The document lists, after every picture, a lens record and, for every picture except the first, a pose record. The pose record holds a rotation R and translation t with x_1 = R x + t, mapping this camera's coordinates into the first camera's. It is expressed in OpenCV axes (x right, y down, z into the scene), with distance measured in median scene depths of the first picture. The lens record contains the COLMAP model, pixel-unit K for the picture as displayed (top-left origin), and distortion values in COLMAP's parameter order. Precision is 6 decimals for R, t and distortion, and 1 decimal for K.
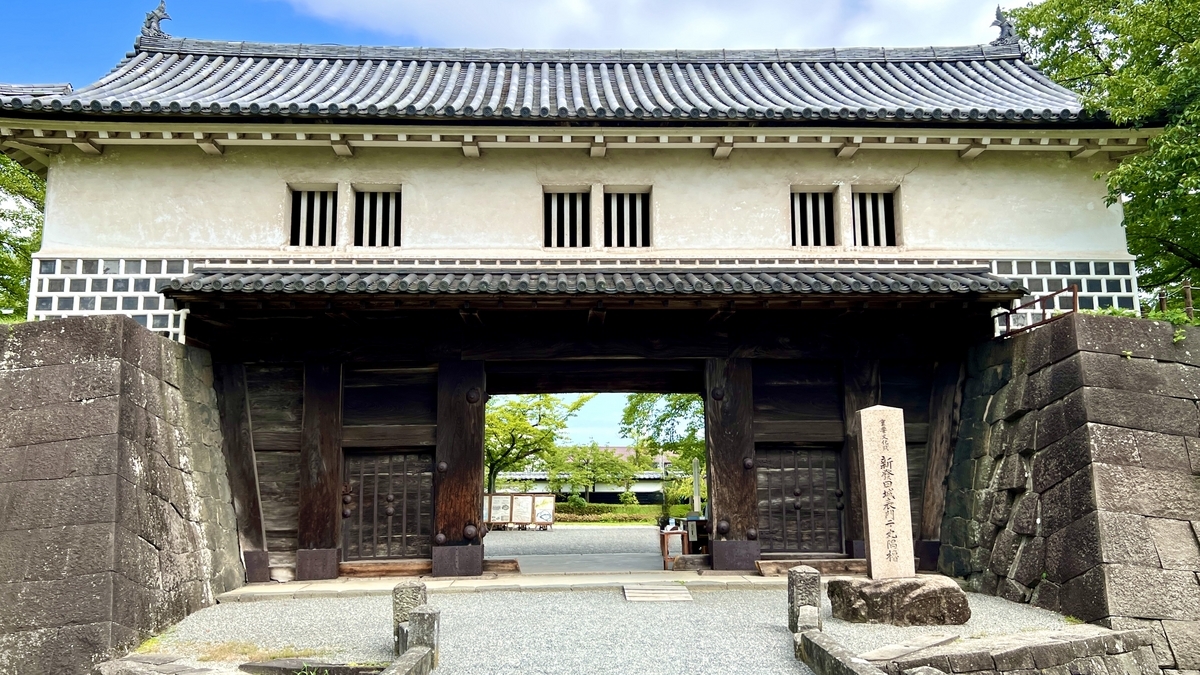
lens RADIAL K [[879.5, 0, 594.2], [0, 879.5, 334.5], [0, 0, 1]] dist [0.071977, -0.088495]
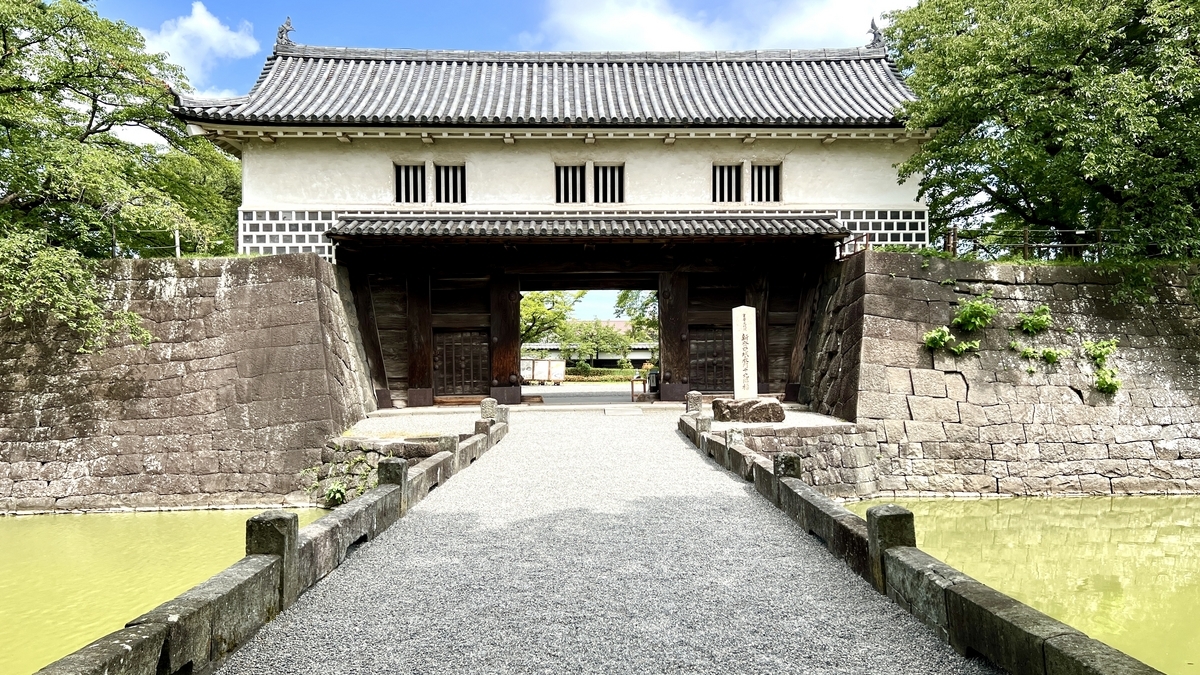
lens RADIAL K [[897.6, 0, 596.1], [0, 897.6, 346.1], [0, 0, 1]] dist [0.084153, -0.095987]
pose [[0.999929, -0.000174, -0.011927, 0.034407], [0.002048, 0.987553, 0.157275, -0.098952], [0.011751, -0.157288, 0.987483, -0.638088]]
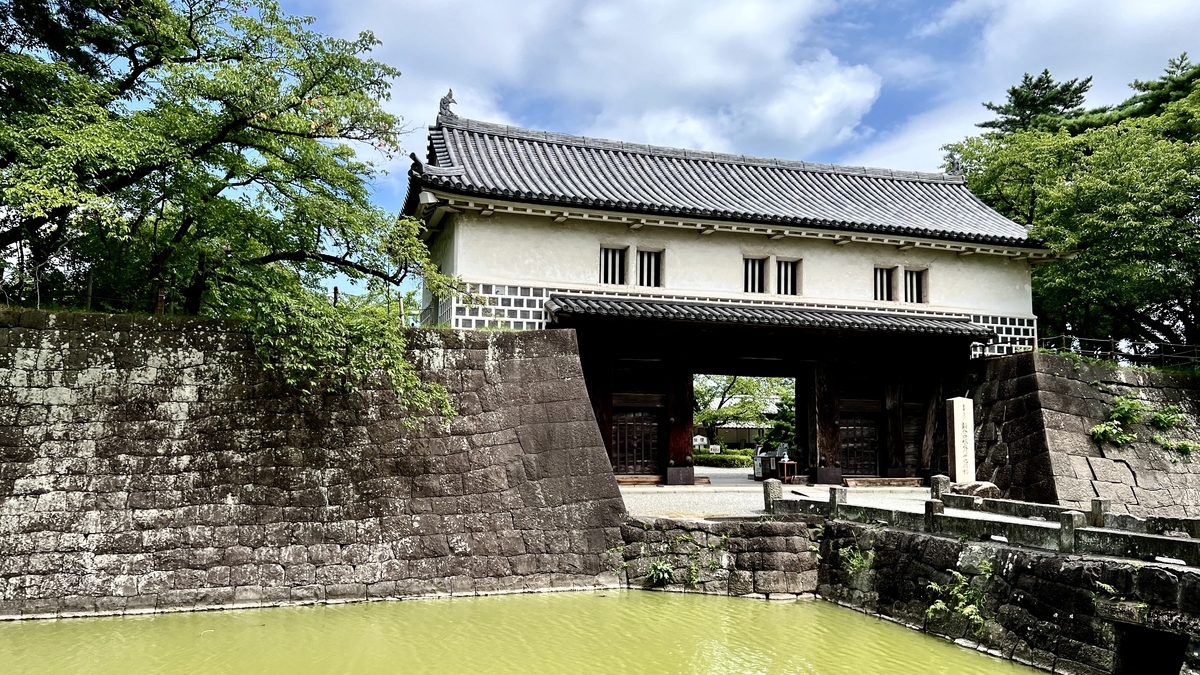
lens RADIAL K [[919.9, 0, 515.2], [0, 919.9, 338.6], [0, 0, 1]] dist [0.150161, -0.176202]
pose [[0.962754, 0.047003, 0.266261, -0.940764], [-0.063013, 0.996662, 0.051903, -0.075850], [-0.262932, -0.066748, 0.962503, -0.592335]]
